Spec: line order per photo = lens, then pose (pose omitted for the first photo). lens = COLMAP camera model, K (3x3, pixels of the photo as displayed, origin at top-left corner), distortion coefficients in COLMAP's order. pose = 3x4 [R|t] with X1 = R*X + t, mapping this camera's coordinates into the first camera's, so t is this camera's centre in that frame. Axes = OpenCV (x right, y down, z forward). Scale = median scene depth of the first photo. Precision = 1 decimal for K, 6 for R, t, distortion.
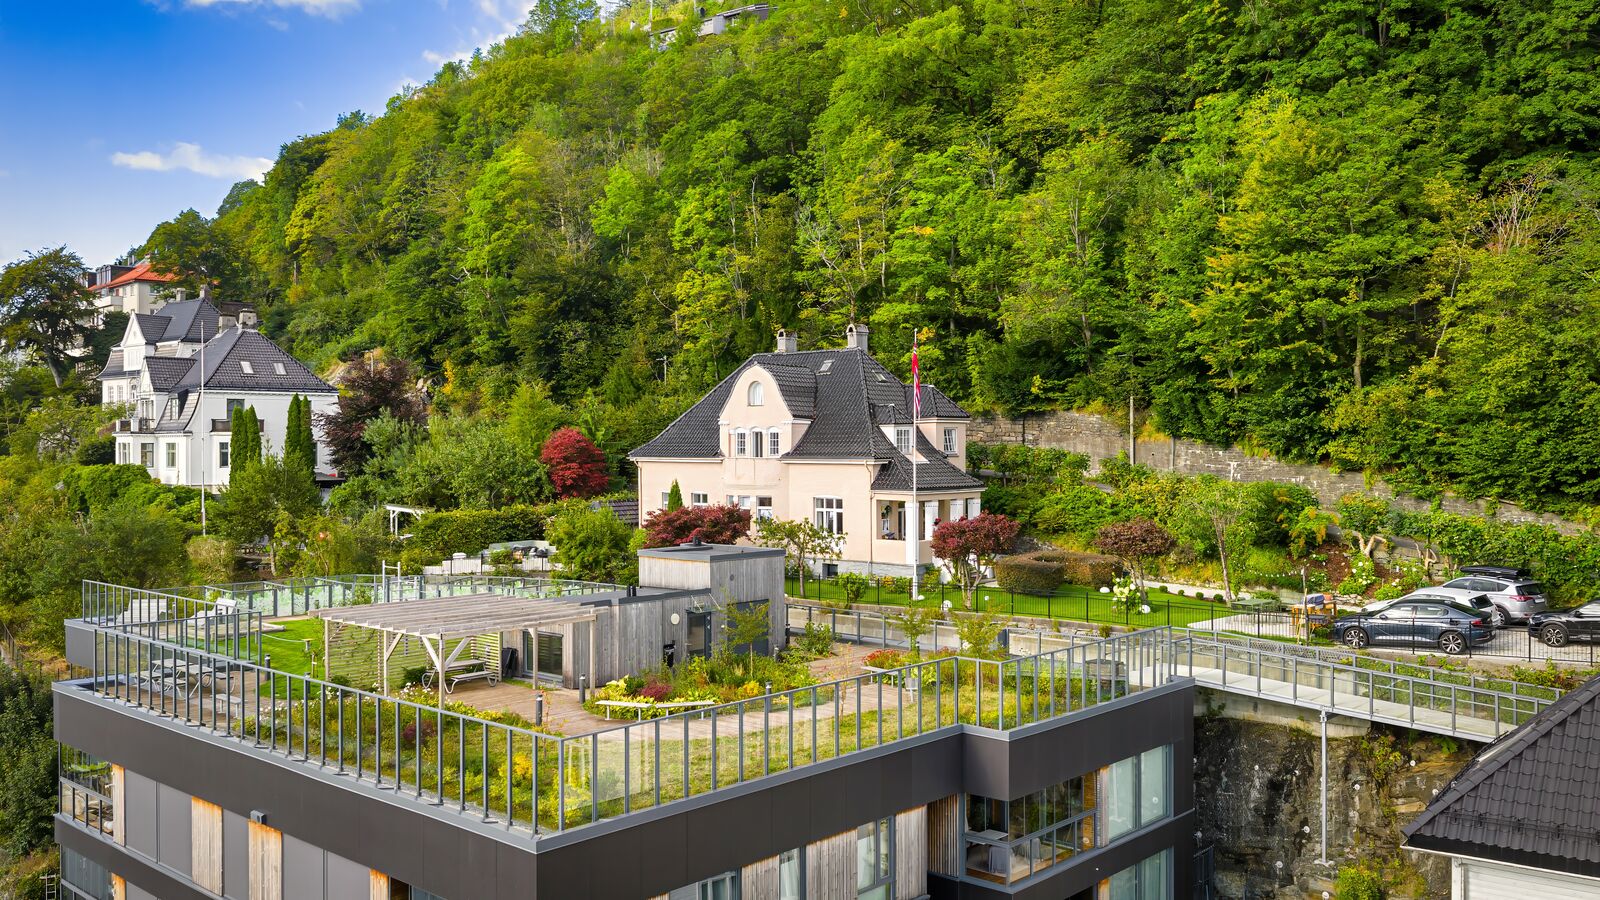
lens RADIAL K [[1300.4, 0, 786.0], [0, 1300.4, 451.1], [0, 0, 1]] dist [0.043300, -0.061986]
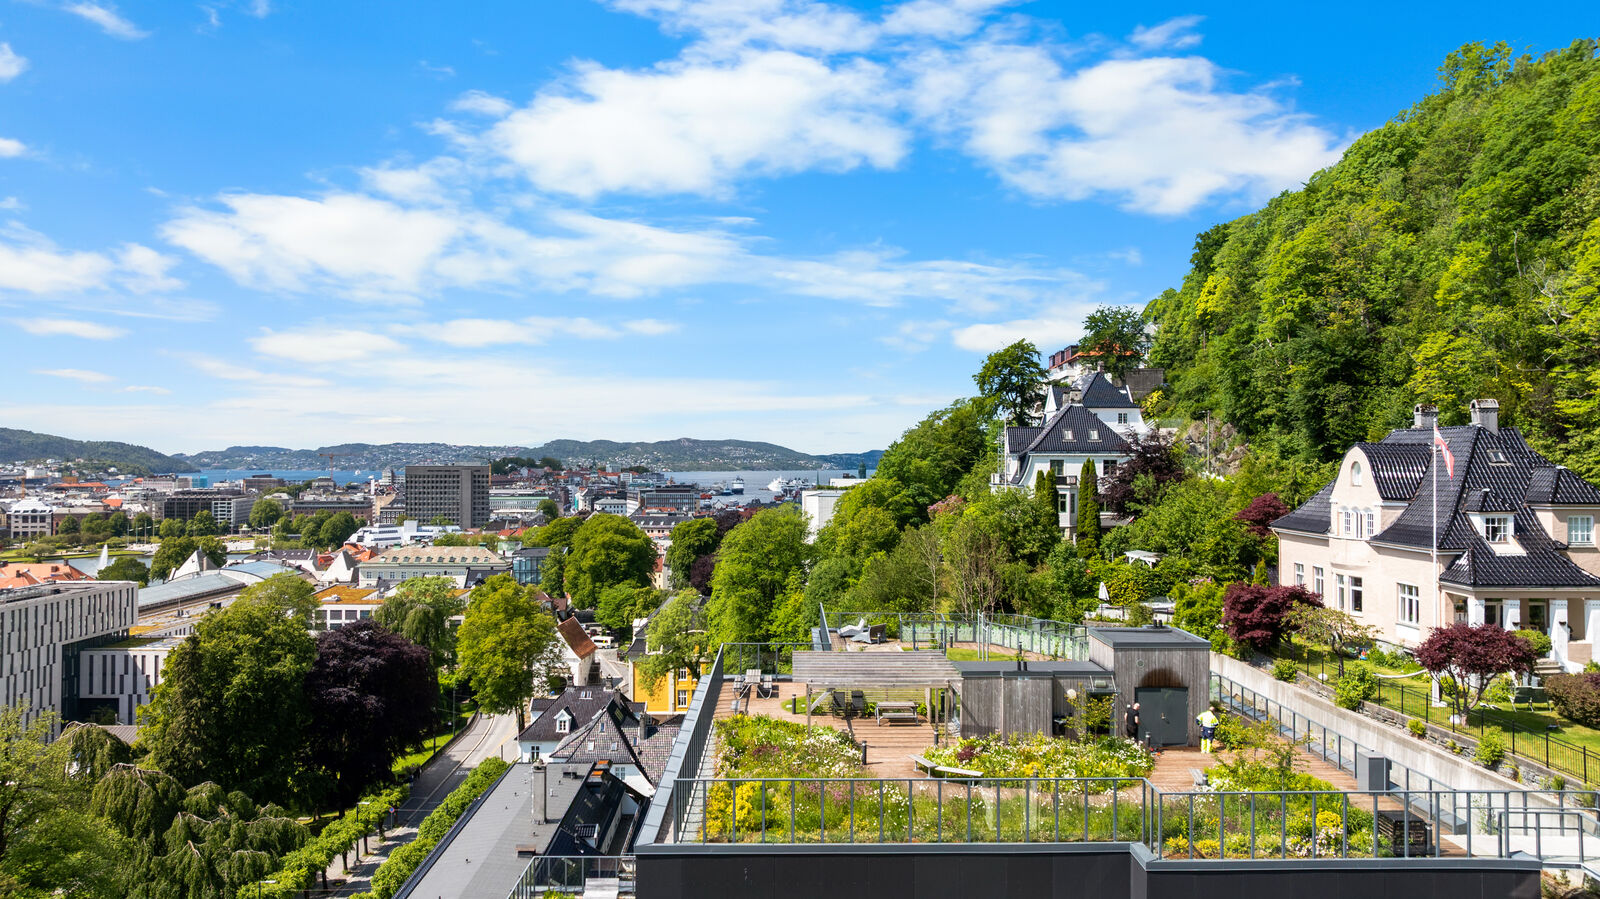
lens RADIAL K [[1105.7, 0, 797.8], [0, 1105.7, 450.0], [0, 0, 1]] dist [-0.037626, -0.001247]
pose [[0.677425, -0.006893, -0.735560, 0.283510], [-0.004578, 0.999897, -0.013586, -0.044969], [0.735578, 0.012571, 0.677324, 0.091330]]
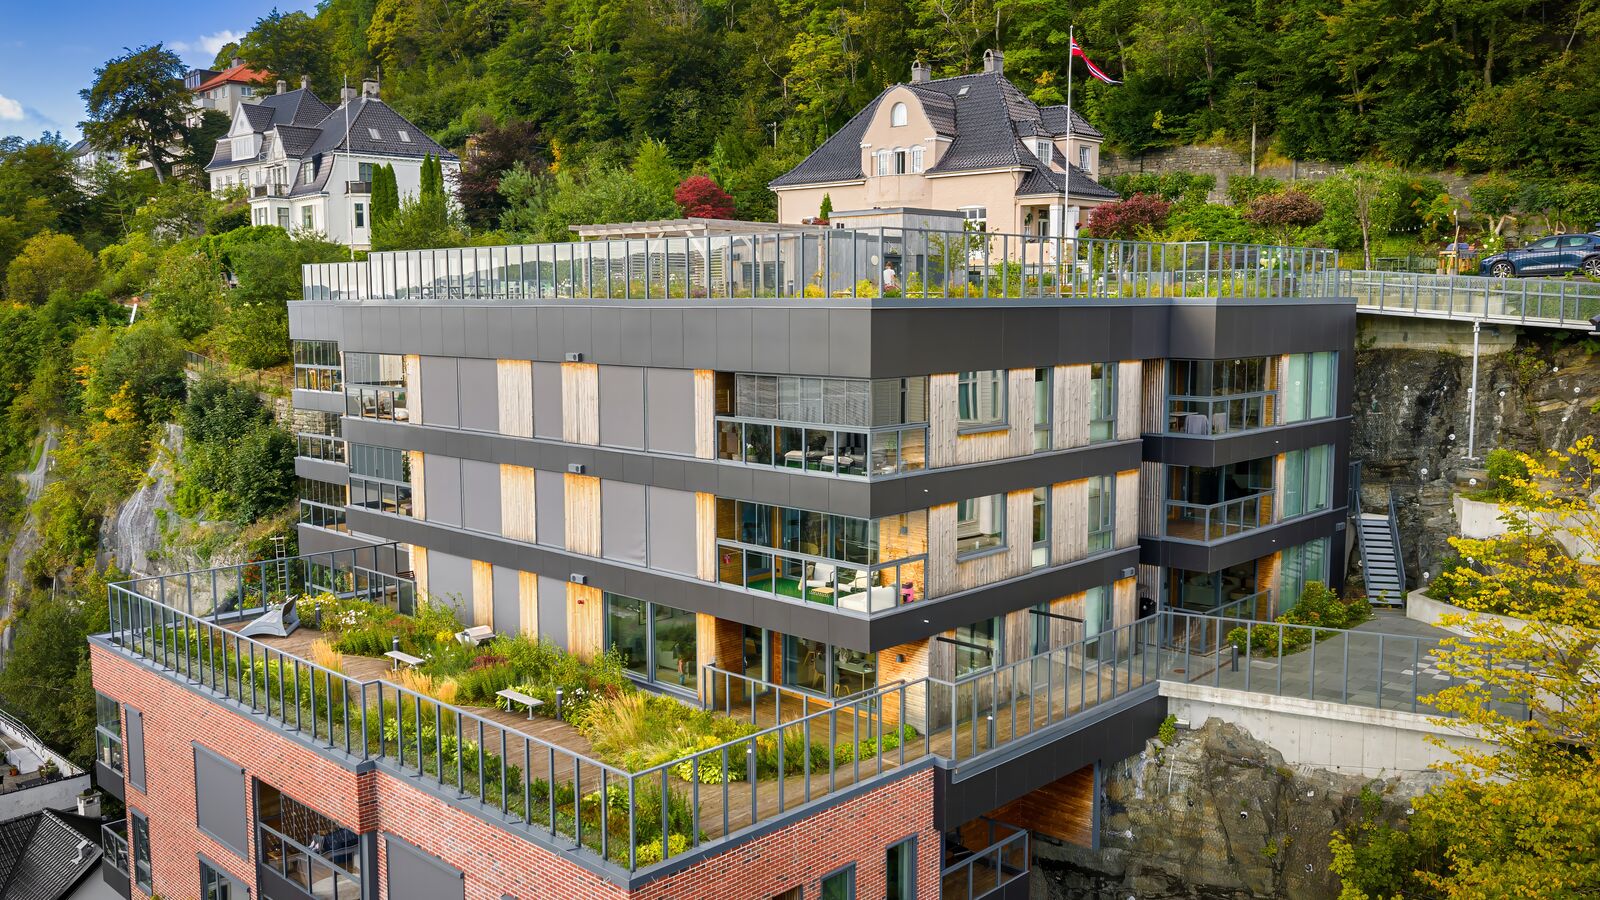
lens RADIAL K [[1300.4, 0, 791.5], [0, 1300.4, 439.1], [0, 0, 1]] dist [0.043300, -0.061986]
pose [[0.999725, 0.000299, -0.023458, -0.077598], [0.002065, 0.994915, 0.100695, 0.100712], [0.023369, -0.100716, 0.994641, -0.067543]]
